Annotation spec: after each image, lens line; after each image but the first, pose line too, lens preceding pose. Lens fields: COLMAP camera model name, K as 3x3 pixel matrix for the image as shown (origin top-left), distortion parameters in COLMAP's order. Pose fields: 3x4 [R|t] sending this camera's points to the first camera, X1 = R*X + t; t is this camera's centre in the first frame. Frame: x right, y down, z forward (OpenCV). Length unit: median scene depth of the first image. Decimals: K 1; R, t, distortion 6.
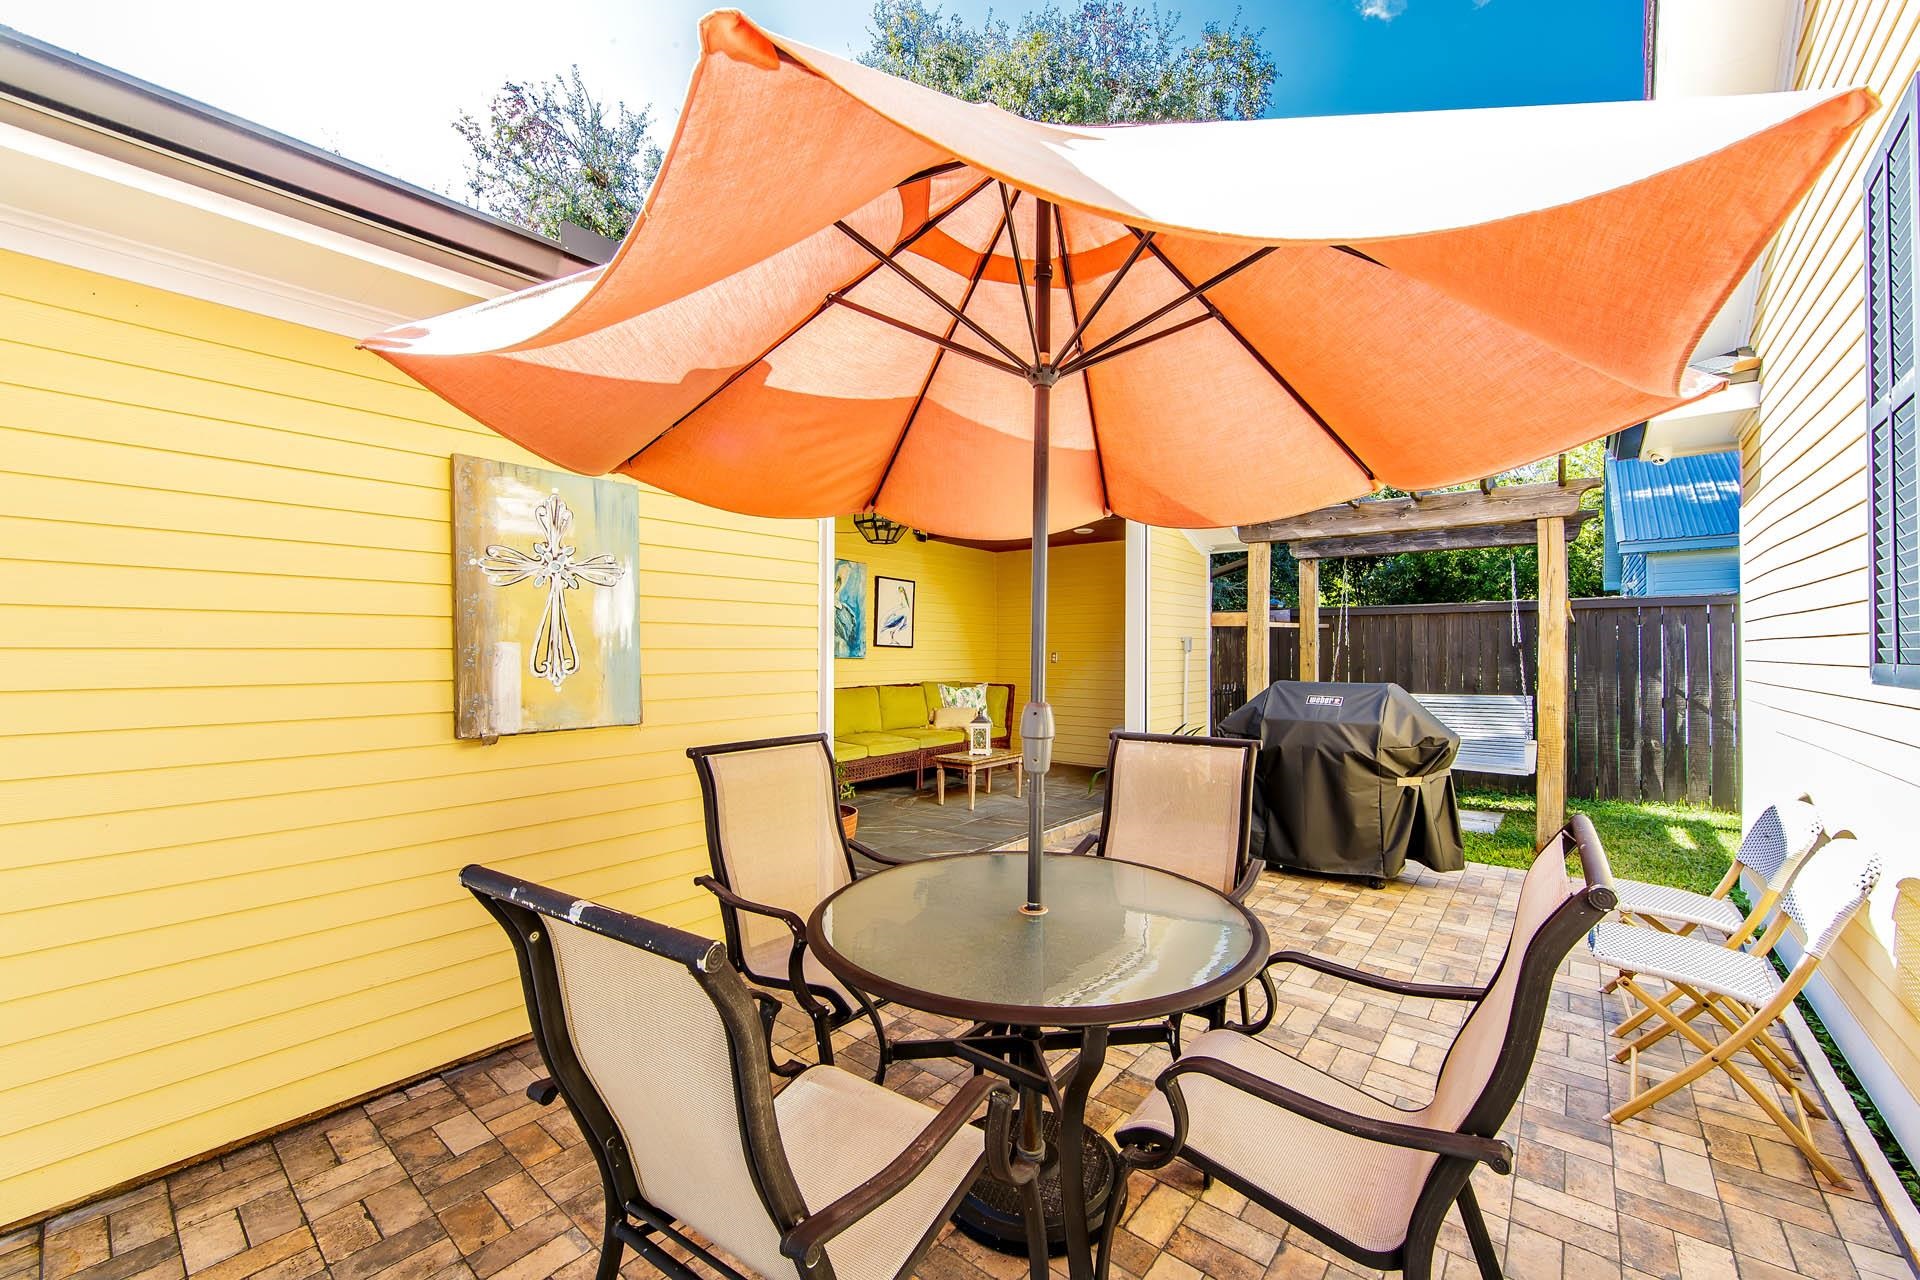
lens RADIAL K [[755.2, 0, 958.8], [0, 755.2, 644.1], [0, 0, 1]] dist [0.001837, 0.000028]
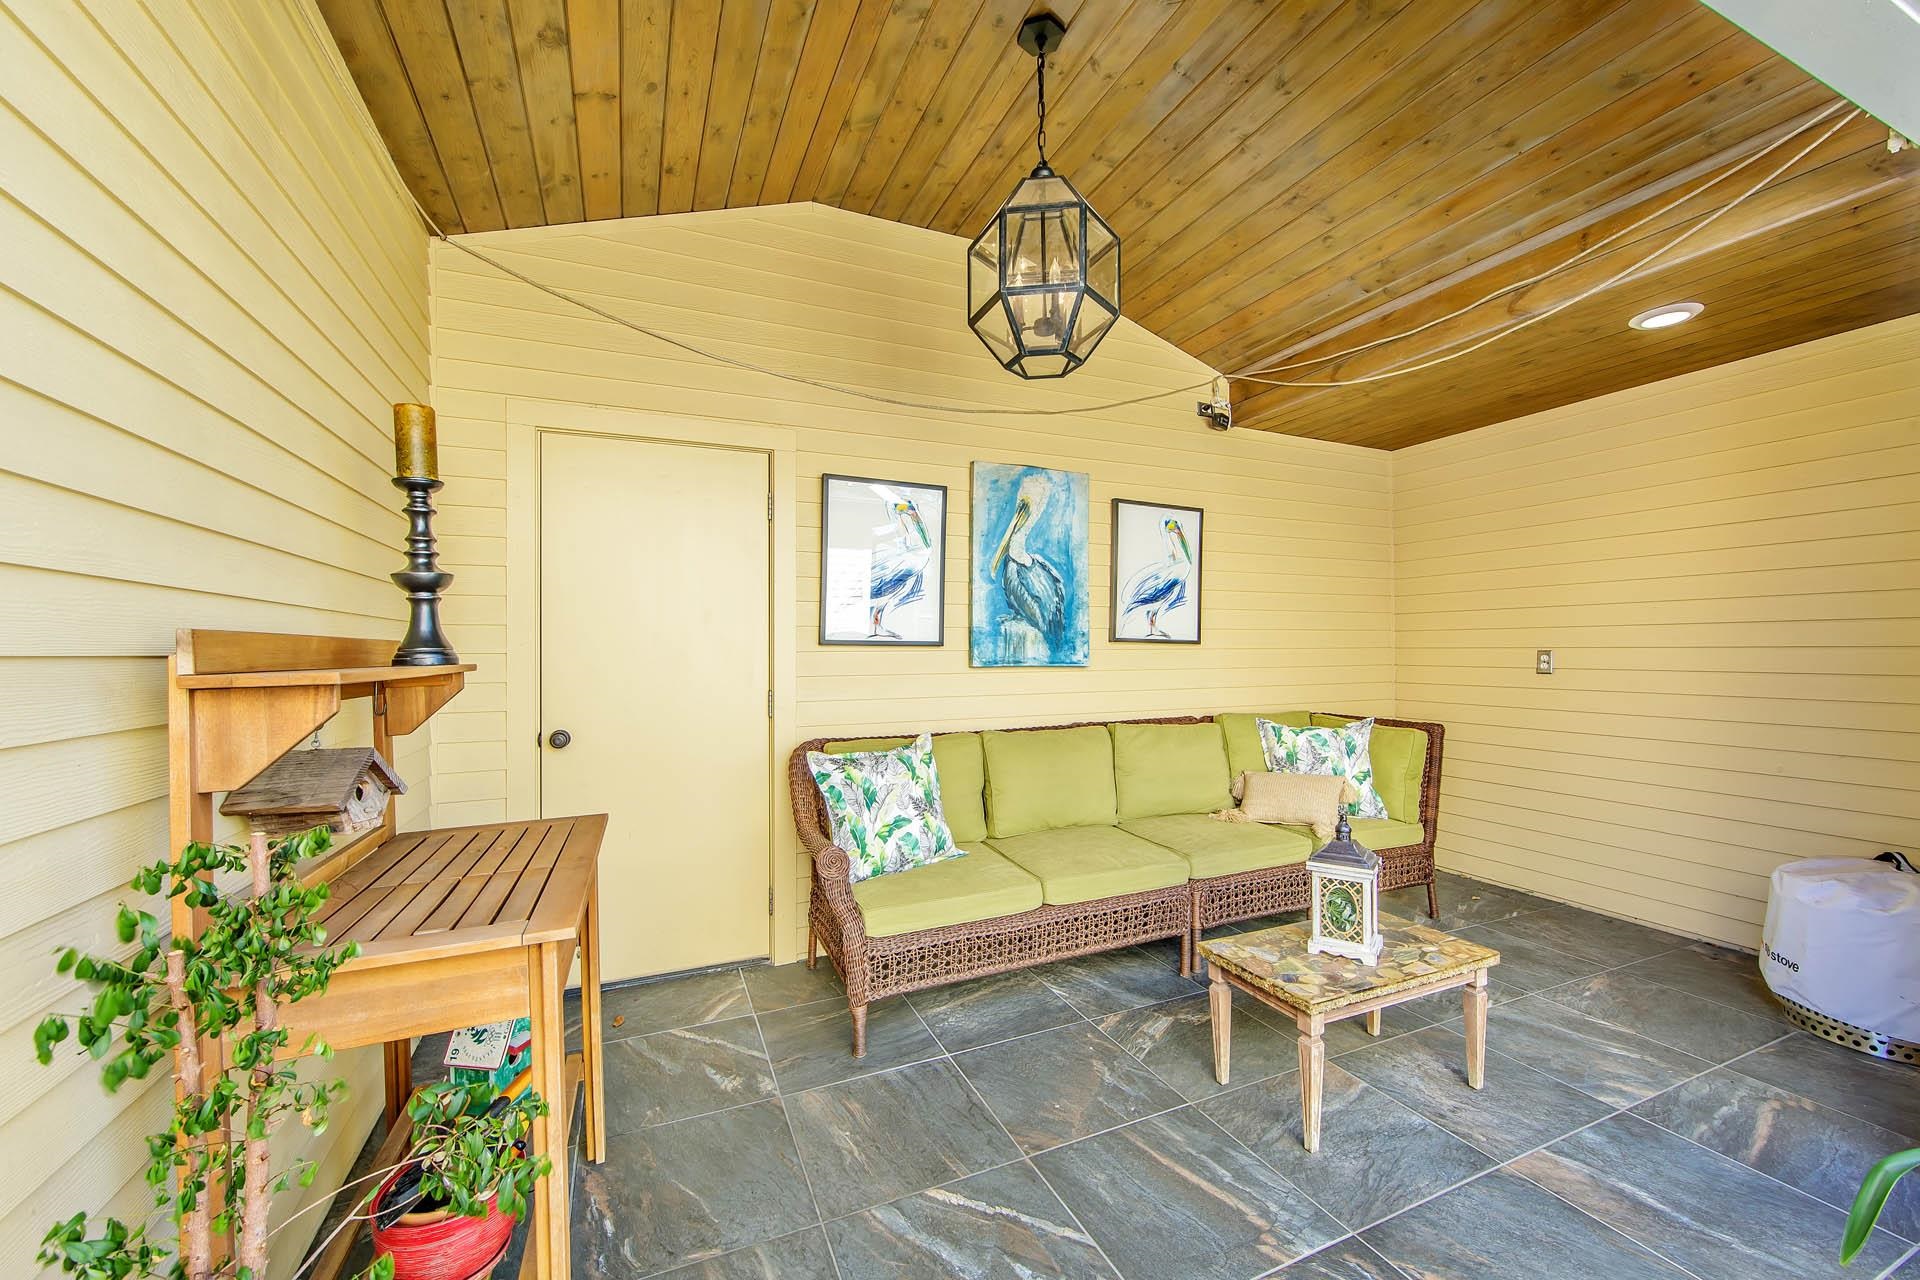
lens RADIAL K [[755.2, 0, 960.6], [0, 755.2, 637.0], [0, 0, 1]] dist [0.001837, 0.000028]
pose [[0.890610, -0.008000, -0.454697, 0.025728], [0.006593, 0.999967, -0.004679, 0.001661], [0.454720, 0.001169, 0.890634, 0.513834]]
